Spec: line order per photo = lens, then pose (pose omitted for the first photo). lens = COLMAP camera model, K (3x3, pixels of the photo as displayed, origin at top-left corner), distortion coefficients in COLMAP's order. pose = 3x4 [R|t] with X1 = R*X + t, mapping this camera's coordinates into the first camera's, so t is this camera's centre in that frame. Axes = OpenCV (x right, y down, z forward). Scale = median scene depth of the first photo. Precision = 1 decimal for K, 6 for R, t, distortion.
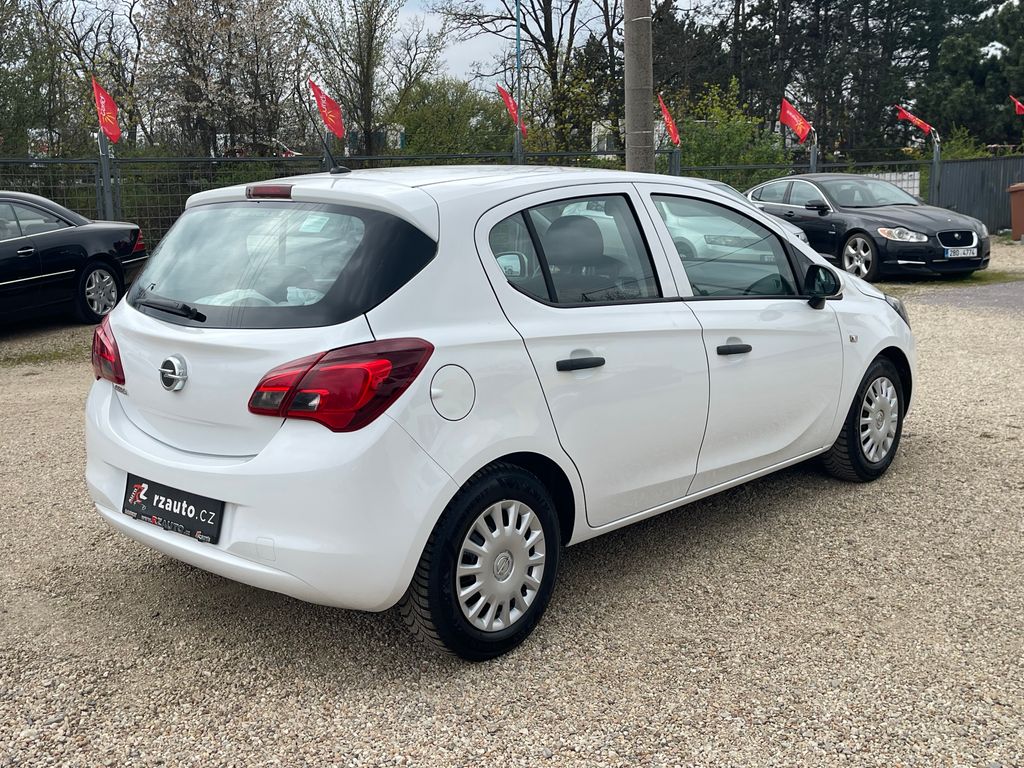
lens RADIAL K [[1112.5, 0, 510.6], [0, 1112.5, 389.9], [0, 0, 1]] dist [0.015261, 0.000000]
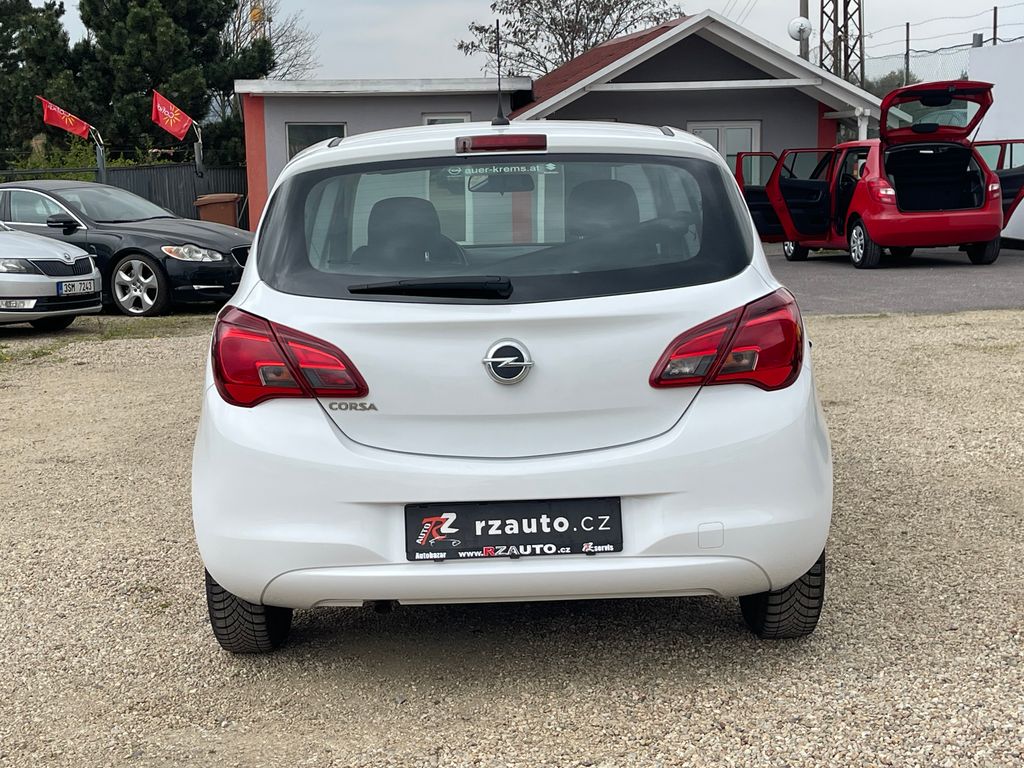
lens RADIAL K [[1527.3, 0, 513.3], [0, 1527.3, 388.5], [0, 0, 1]] dist [0.061243, 0.000000]
pose [[0.735865, -0.099395, 0.669793, -0.229015], [0.144597, 0.989417, -0.012035, 0.003929], [-0.661509, 0.105706, 0.742450, 0.037416]]
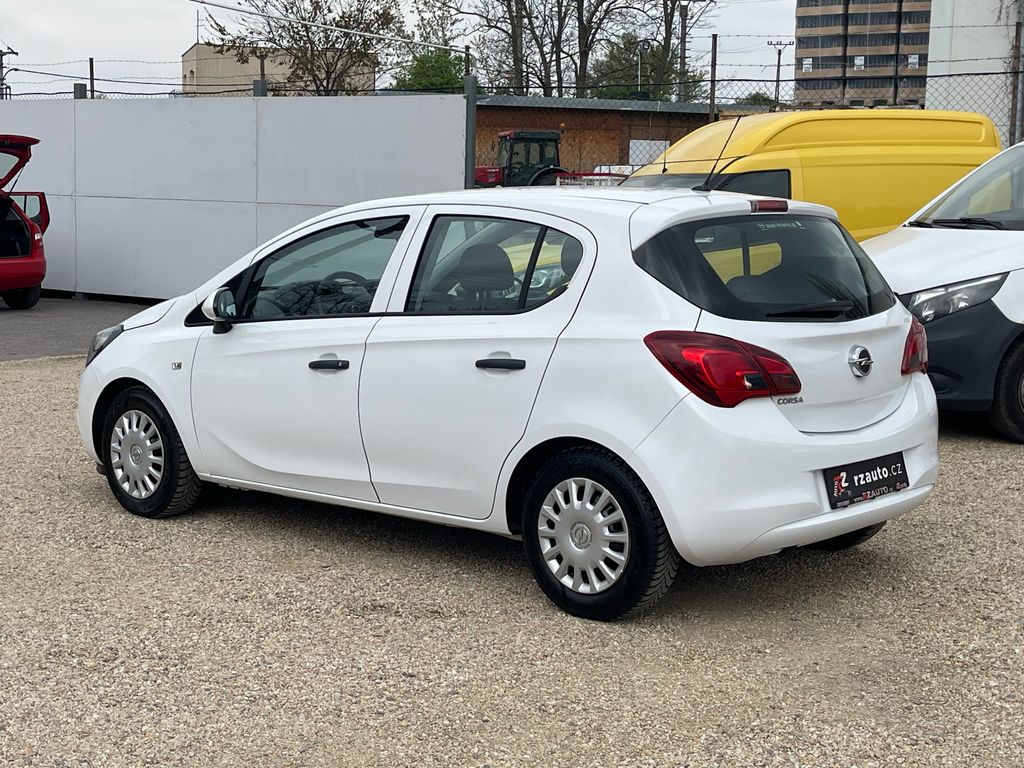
lens RADIAL K [[1527.3, 0, 510.0], [0, 1527.3, 384.6], [0, 0, 1]] dist [0.061243, 0.000000]
pose [[-0.003127, -0.101048, 0.994877, -0.410833], [0.186067, 0.977449, 0.099863, -0.047504], [-0.982532, 0.185426, 0.015745, 0.291564]]
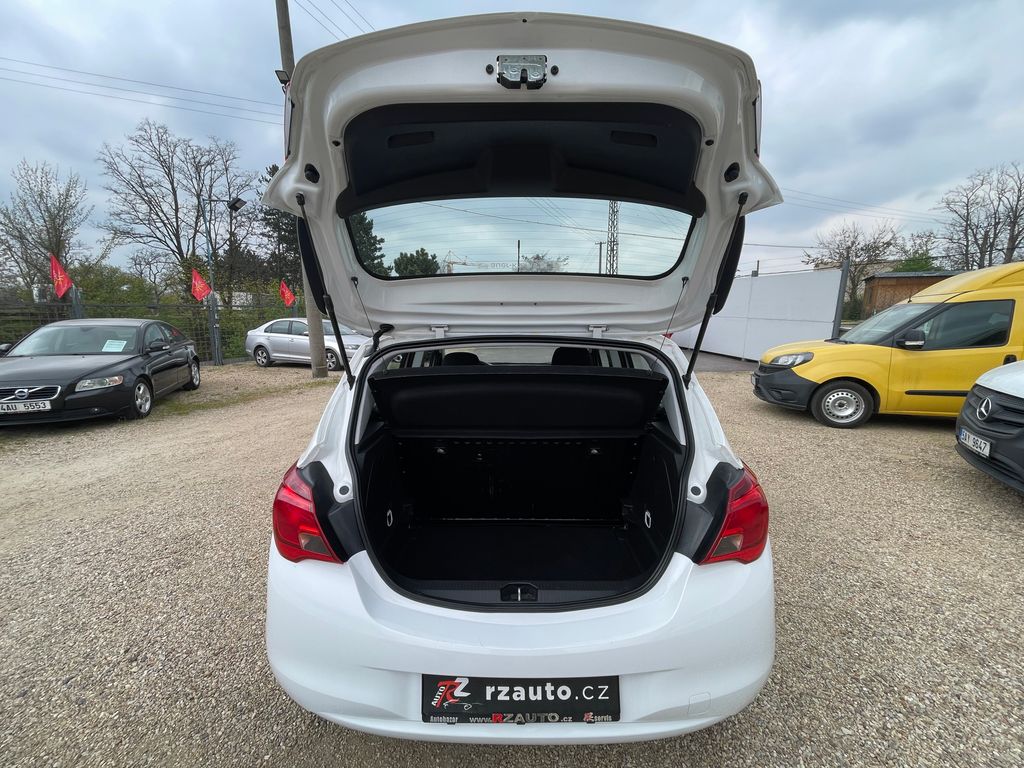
lens RADIAL K [[410.3, 0, 512.3], [0, 410.3, 380.9], [0, 0, 1]] dist [0.002563, 0.000161]
pose [[0.743049, -0.088021, 0.663424, -0.111554], [0.114290, 0.993440, 0.003799, -0.031892], [-0.659406, 0.073000, 0.748234, 0.164213]]
